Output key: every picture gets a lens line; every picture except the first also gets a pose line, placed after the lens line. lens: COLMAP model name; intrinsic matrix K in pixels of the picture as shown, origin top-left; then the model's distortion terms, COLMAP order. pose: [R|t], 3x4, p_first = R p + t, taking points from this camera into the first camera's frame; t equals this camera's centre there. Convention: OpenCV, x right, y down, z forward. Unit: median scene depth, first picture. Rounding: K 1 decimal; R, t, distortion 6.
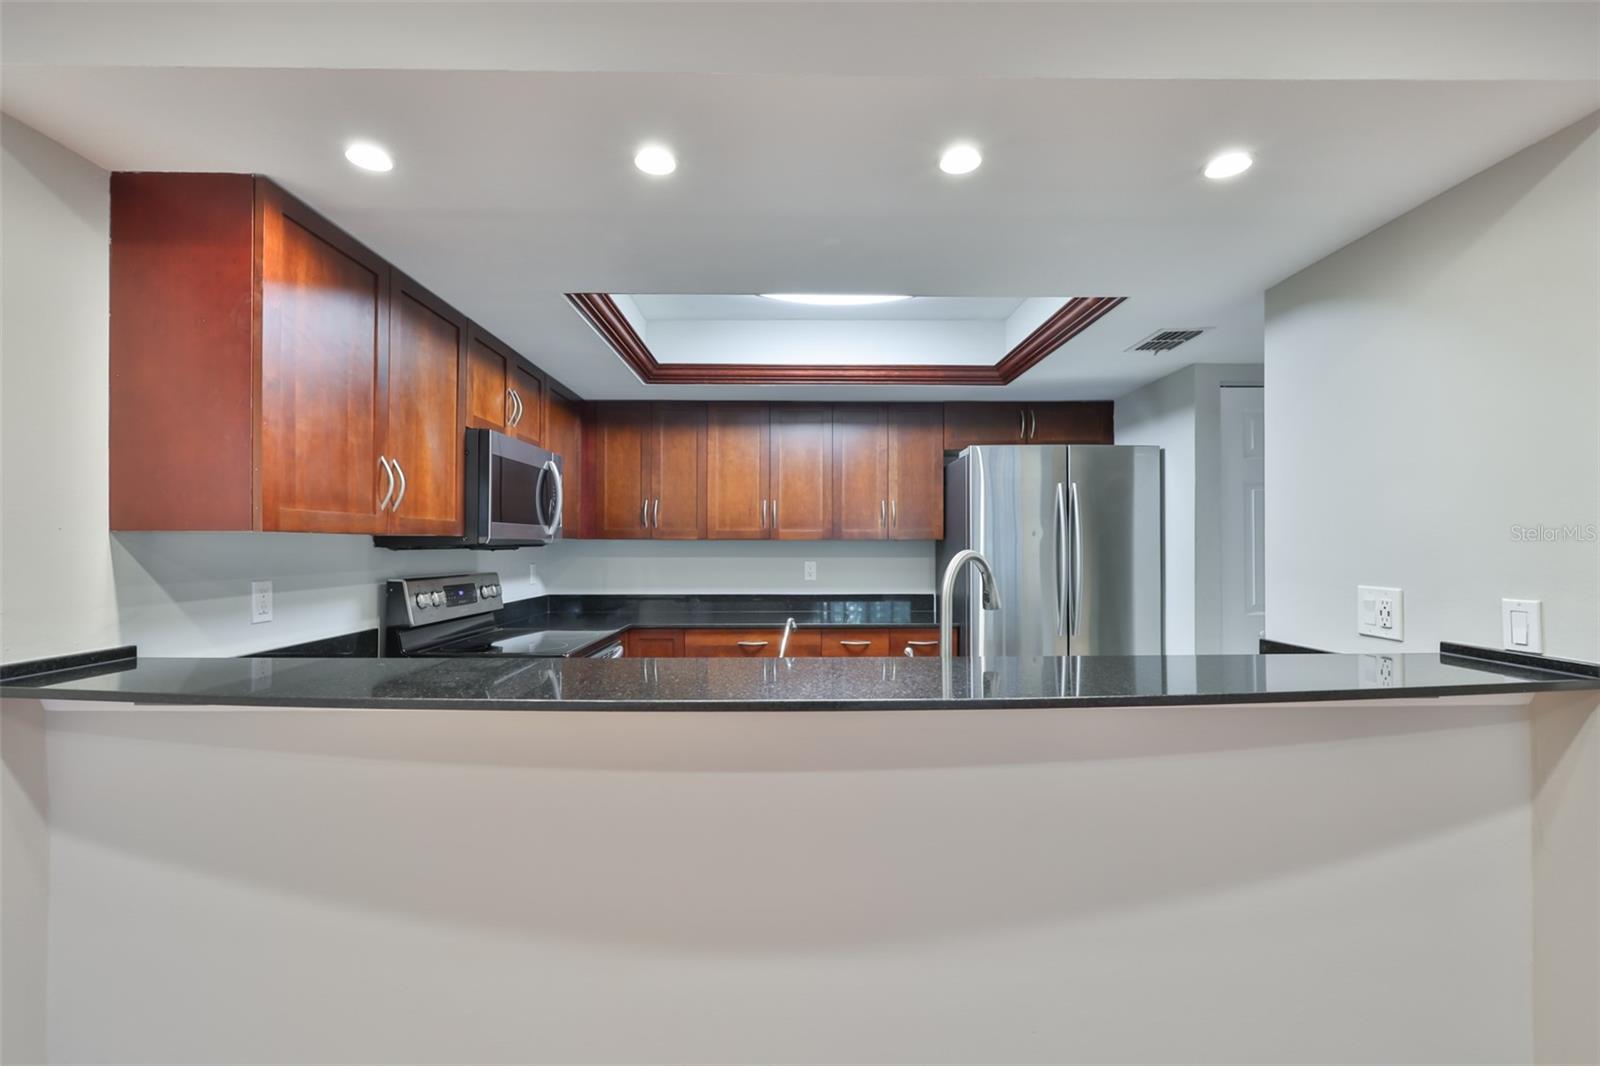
lens RADIAL K [[674.2, 0, 799.9], [0, 674.2, 542.8], [0, 0, 1]] dist [-0.002753, -0.000261]
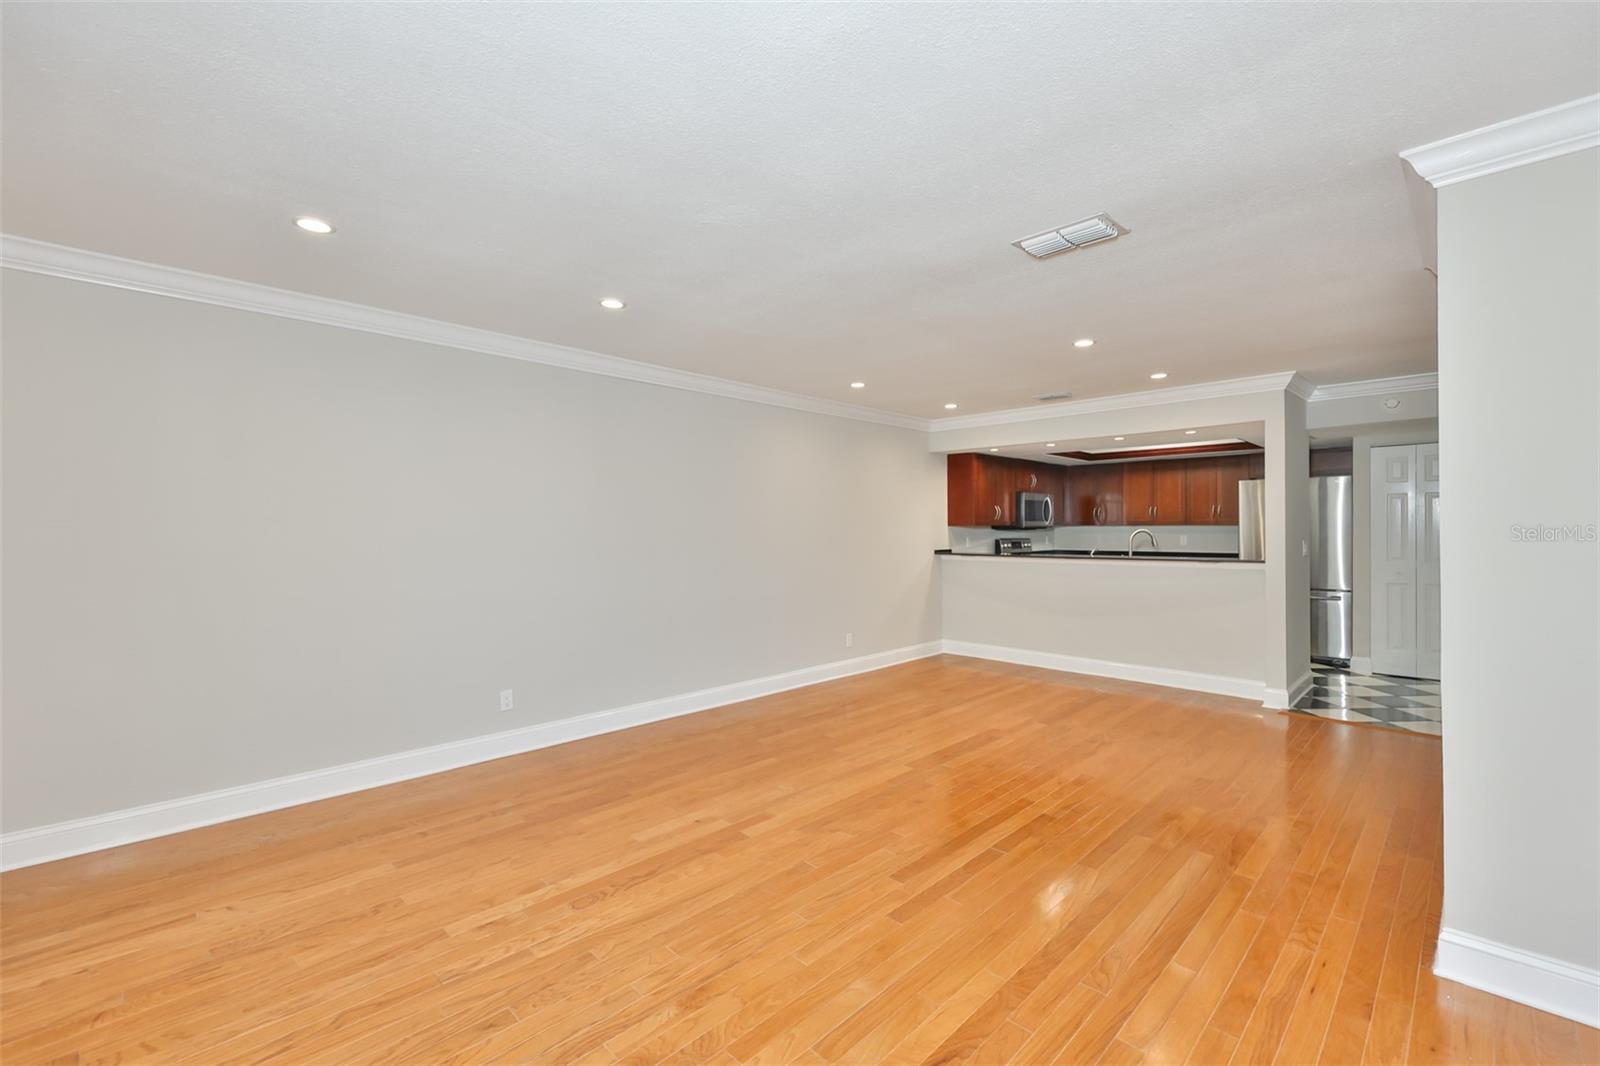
lens RADIAL K [[668.5, 0, 800.0], [0, 668.5, 533.0], [0, 0, 1]] dist [-0.002522, 0.000091]
pose [[0.692331, -0.001420, -0.721579, 0.759461], [0.006534, 0.999969, 0.004301, 0.002591], [0.721550, -0.007692, 0.692319, -1.364441]]
